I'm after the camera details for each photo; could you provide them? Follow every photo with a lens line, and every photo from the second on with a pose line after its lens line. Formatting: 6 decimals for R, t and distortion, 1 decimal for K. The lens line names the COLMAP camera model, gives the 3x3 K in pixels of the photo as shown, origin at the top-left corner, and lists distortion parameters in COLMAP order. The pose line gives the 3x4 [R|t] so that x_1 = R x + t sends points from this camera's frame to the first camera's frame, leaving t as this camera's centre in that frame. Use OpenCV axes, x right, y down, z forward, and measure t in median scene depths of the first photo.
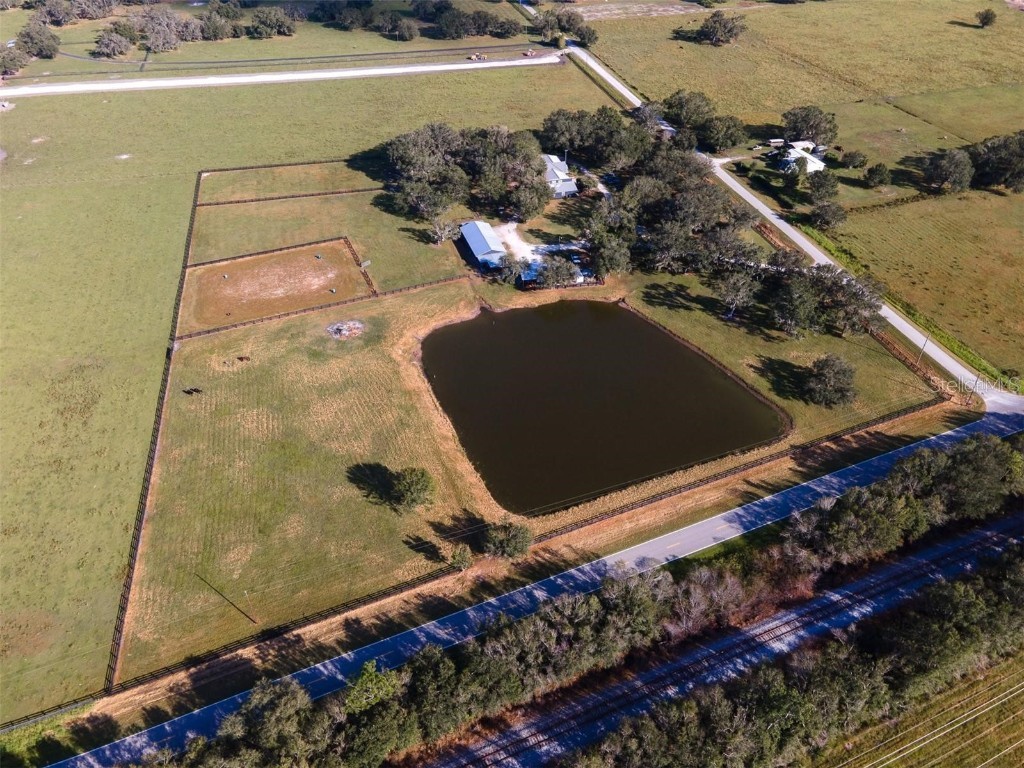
lens RADIAL K [[732.7, 0, 513.9], [0, 732.7, 390.4], [0, 0, 1]] dist [0.019562, 0.045524]
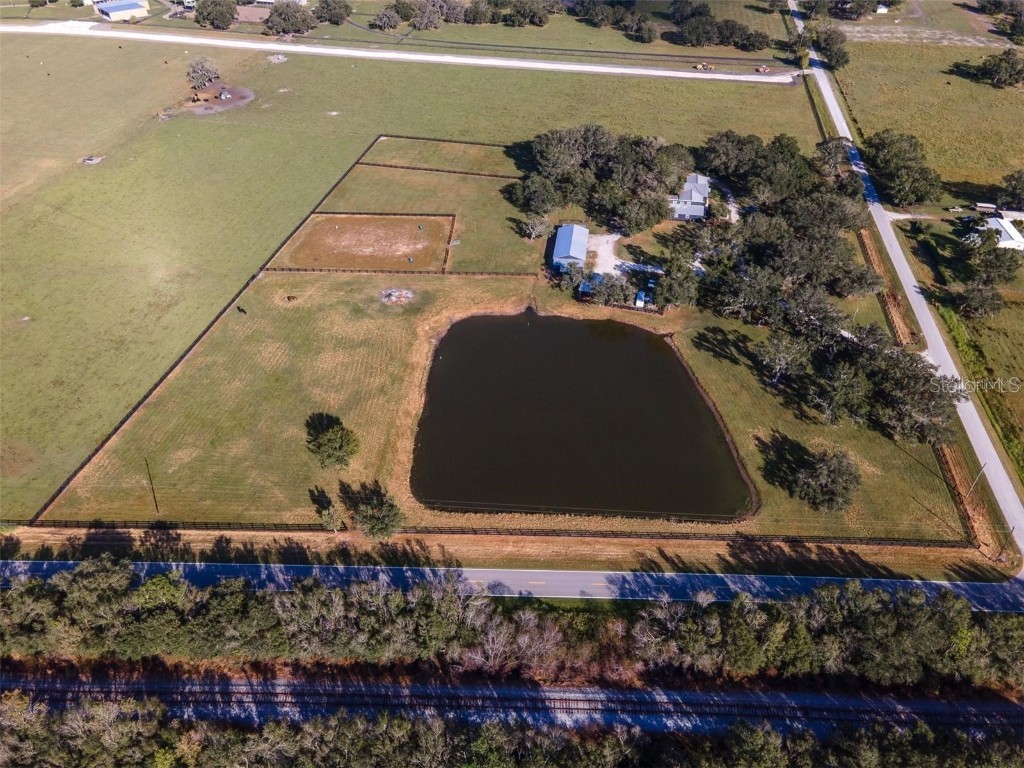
lens RADIAL K [[732.7, 0, 513.9], [0, 732.7, 390.4], [0, 0, 1]] dist [0.019562, 0.045524]
pose [[0.905098, 0.271845, -0.326952, 0.315607], [-0.271765, 0.961221, 0.046887, -0.048118], [0.327019, 0.046417, 0.943877, 0.056661]]
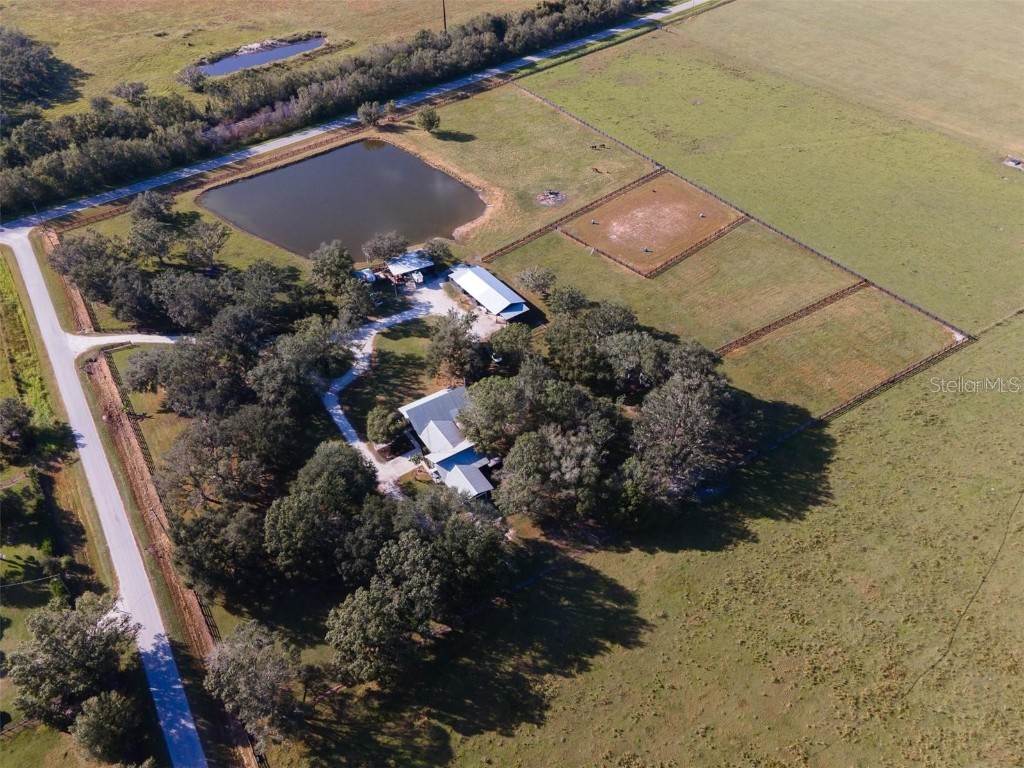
lens RADIAL K [[732.7, 0, 513.9], [0, 732.7, 390.4], [0, 0, 1]] dist [0.019562, 0.045524]
pose [[-0.947744, 0.219320, -0.231690, 0.180601], [-0.198824, 0.161909, 0.966568, -1.203228], [0.249500, 0.962125, -0.109842, 1.441983]]
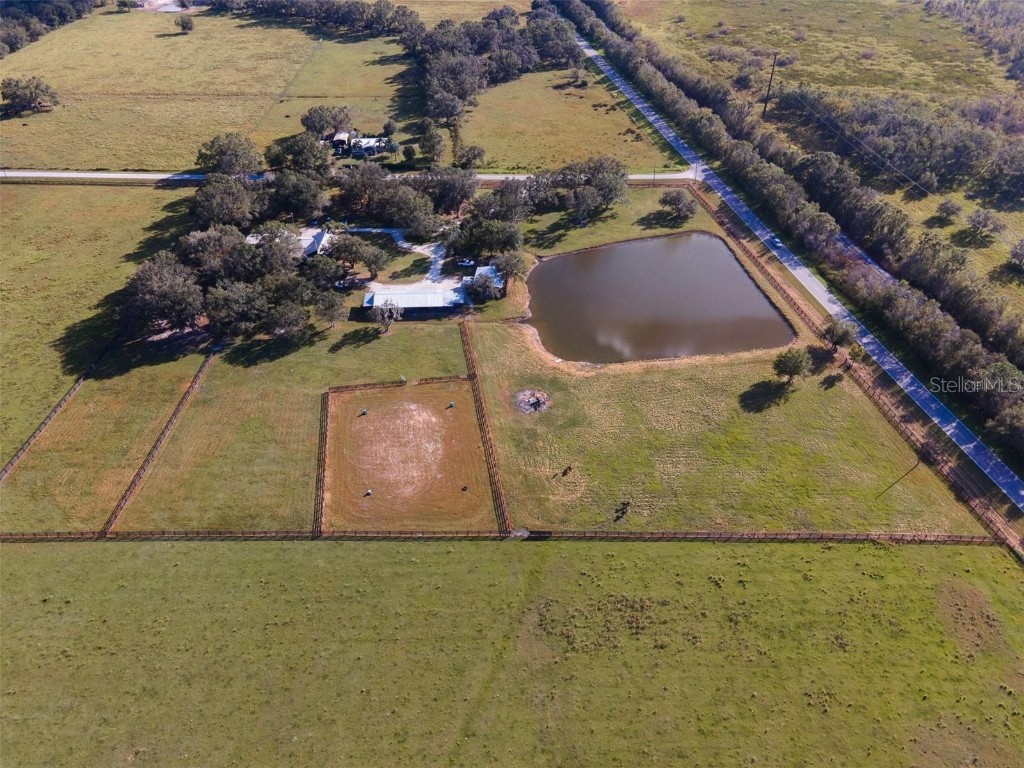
lens RADIAL K [[732.7, 0, 513.9], [0, 732.7, 390.4], [0, 0, 1]] dist [0.019562, 0.045524]
pose [[0.252149, -0.597924, 0.760860, -0.951244], [0.614876, 0.706133, 0.351146, -0.441692], [-0.747227, 0.379293, 0.545700, 0.509120]]
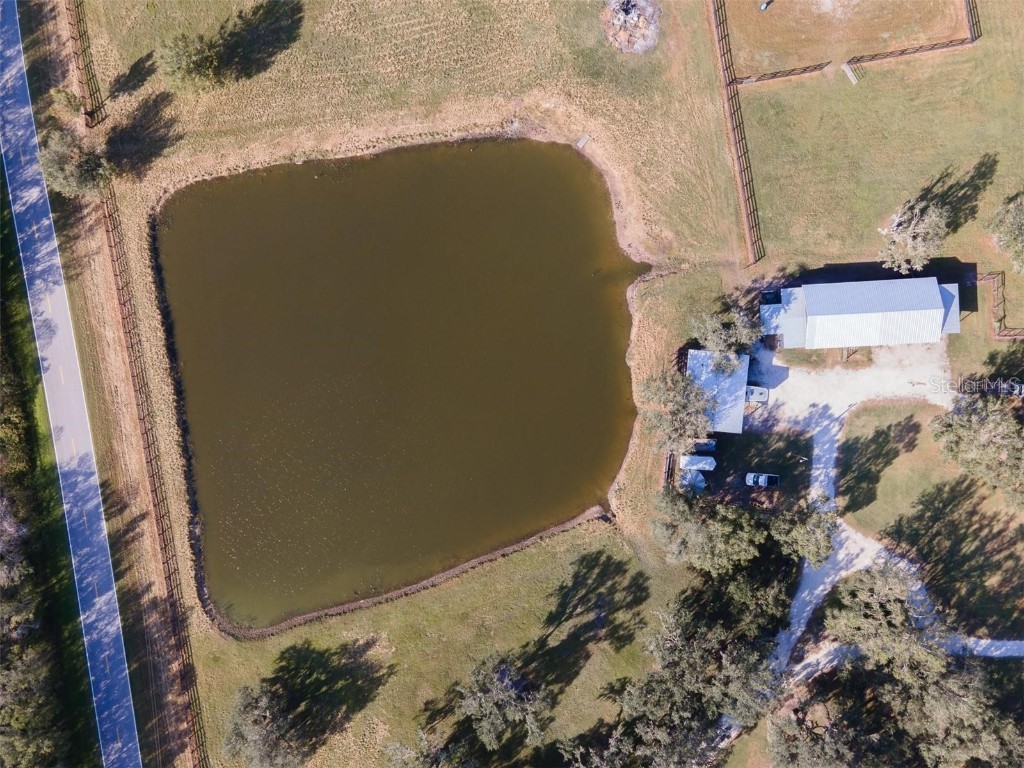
lens RADIAL K [[712.3, 0, 512.0], [0, 712.3, 384.0], [0, 0, 1]] dist [0.054300, -0.000672]
pose [[-0.250747, 0.968051, 0.001743, 0.073551], [-0.609790, -0.159347, 0.776379, -0.522124], [0.751852, 0.193611, 0.630264, 0.631677]]
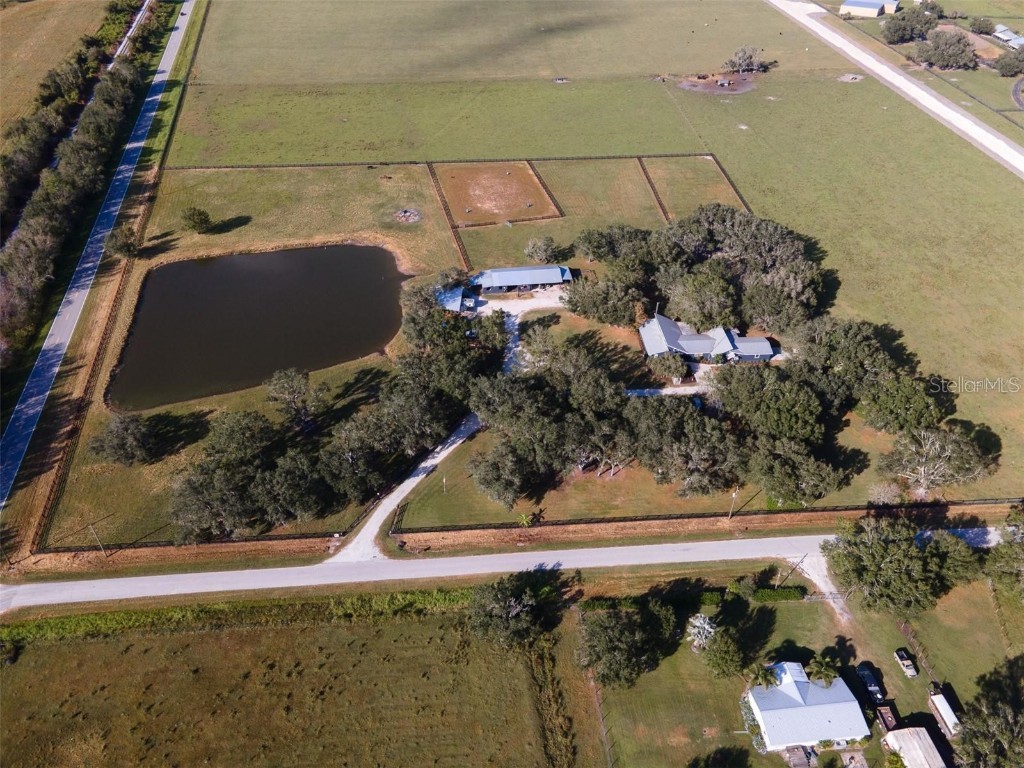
lens RADIAL K [[732.7, 0, 513.9], [0, 732.7, 390.4], [0, 0, 1]] dist [0.019562, 0.045524]
pose [[-0.180482, 0.624406, -0.759963, 0.896398], [-0.625315, 0.523560, 0.578676, -0.780111], [0.759215, 0.579657, 0.295958, 0.951718]]
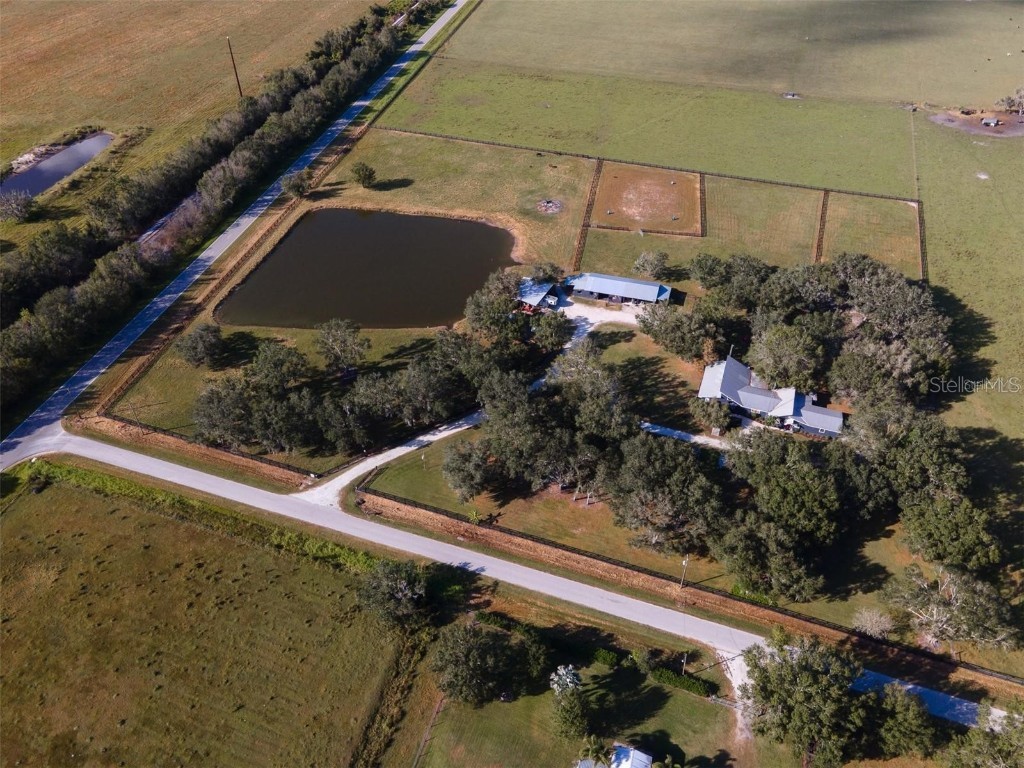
lens RADIAL K [[732.7, 0, 513.9], [0, 732.7, 390.4], [0, 0, 1]] dist [0.019562, 0.045524]
pose [[-0.564921, 0.527894, -0.634186, 0.791918], [-0.525021, 0.362966, 0.769811, -0.926187], [0.636567, 0.767843, 0.072109, 1.129318]]
